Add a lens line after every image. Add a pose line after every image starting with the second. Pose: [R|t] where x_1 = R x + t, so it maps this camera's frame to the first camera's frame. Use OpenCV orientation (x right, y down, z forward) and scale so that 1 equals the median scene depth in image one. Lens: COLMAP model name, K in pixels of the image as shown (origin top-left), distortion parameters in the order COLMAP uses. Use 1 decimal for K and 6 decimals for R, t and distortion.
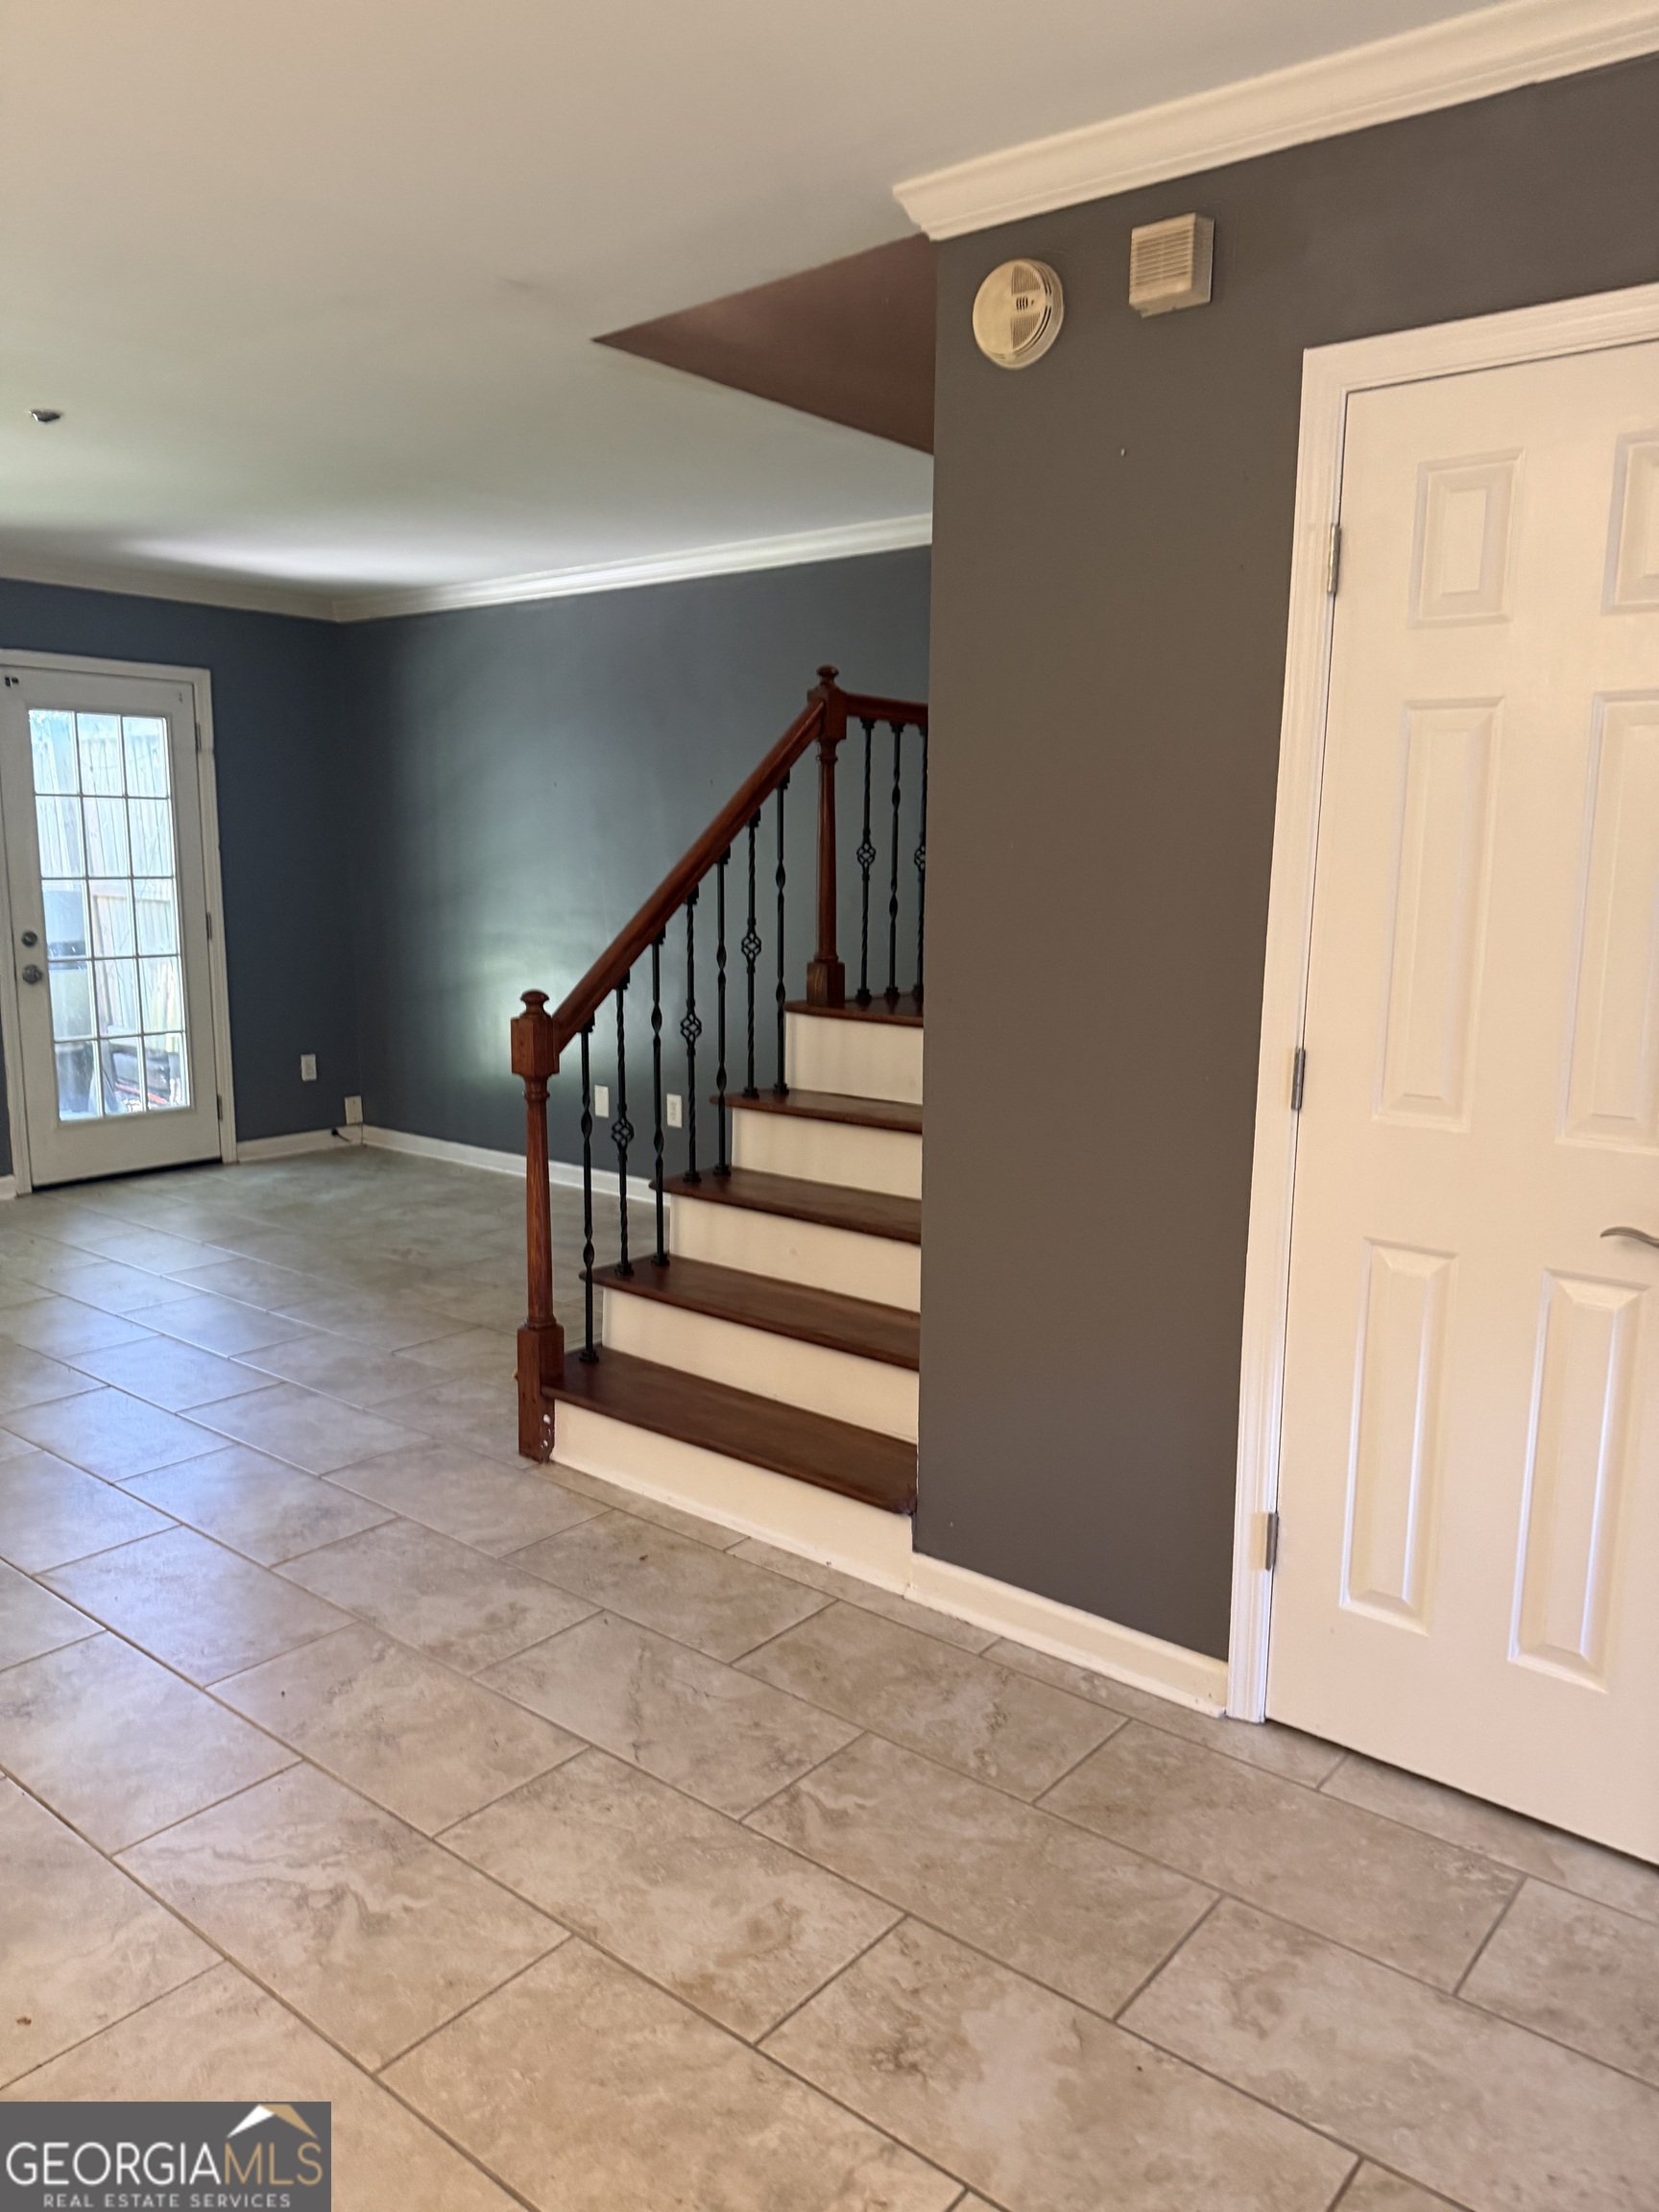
lens RADIAL K [[1524.5, 0, 877.0], [0, 1524.5, 1111.9], [0, 0, 1]] dist [0.039508, -0.076136]
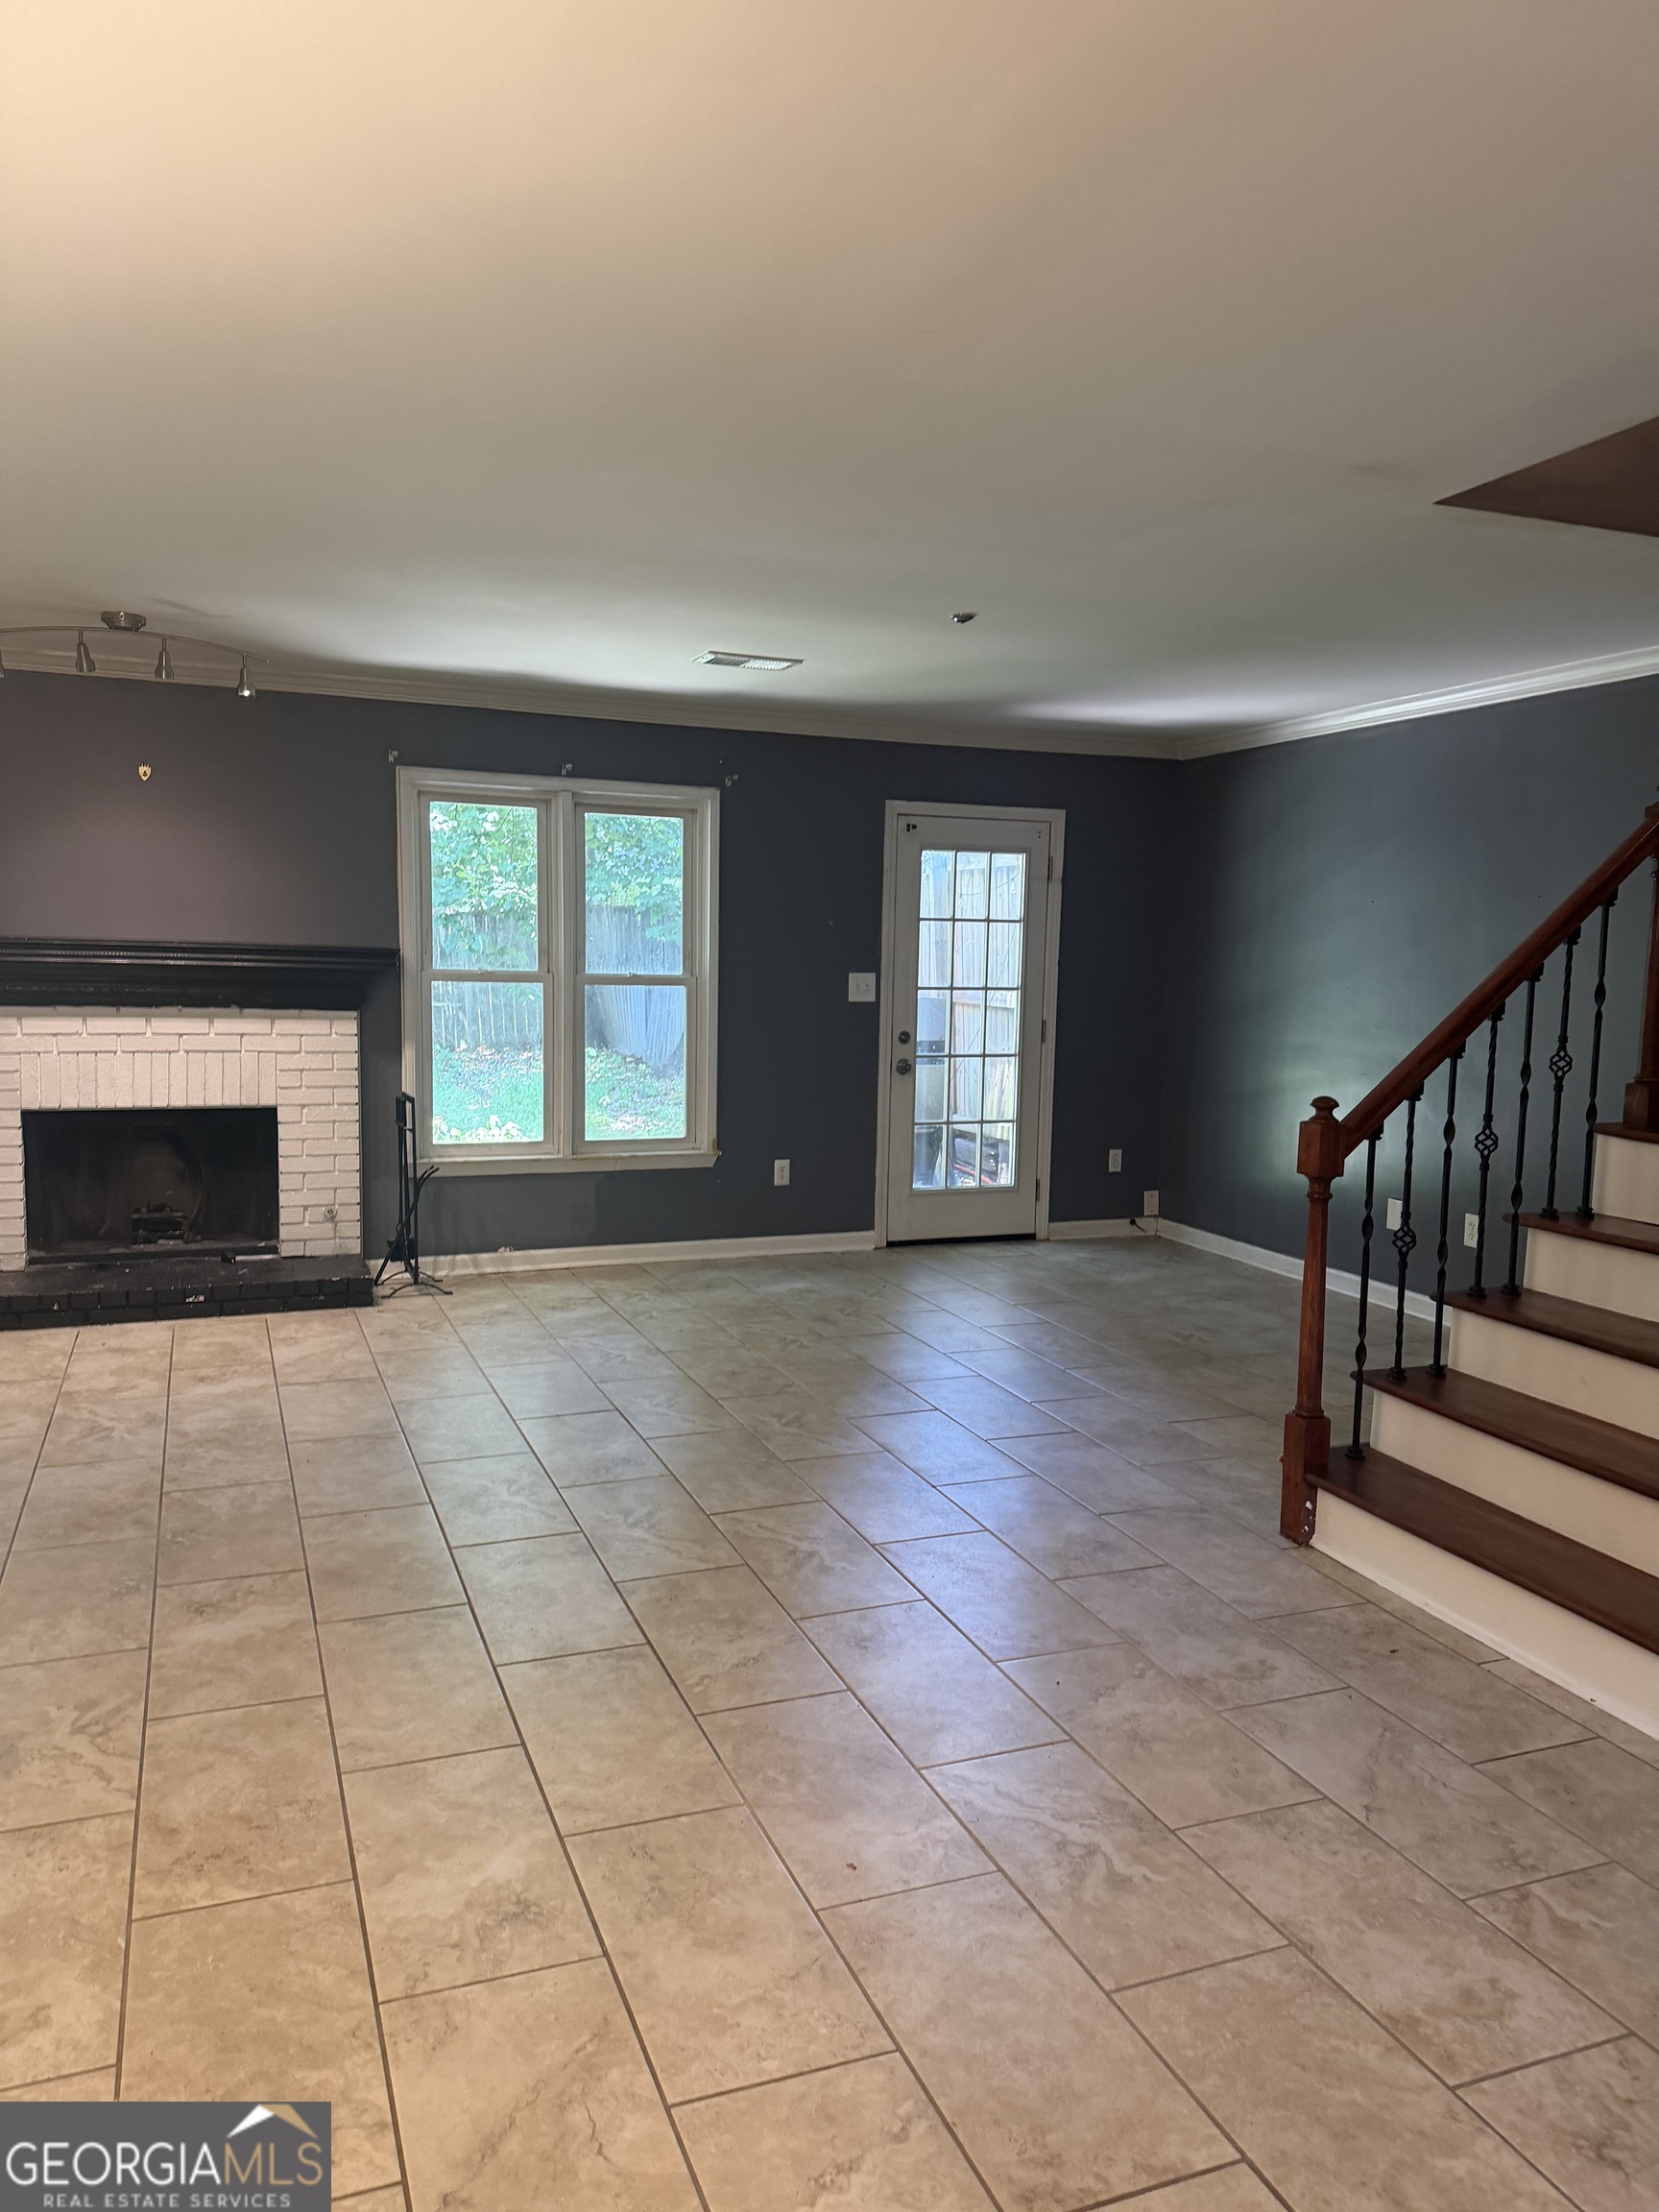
lens RADIAL K [[1559.1, 0, 829.5], [0, 1559.1, 1106.0], [0, 0, 1]] dist [0.087670, -0.099888]
pose [[0.858322, 0.052471, -0.510422, 0.043728], [-0.091771, 0.994416, -0.052096, 0.017704], [0.504838, 0.091558, 0.858345, -0.130716]]
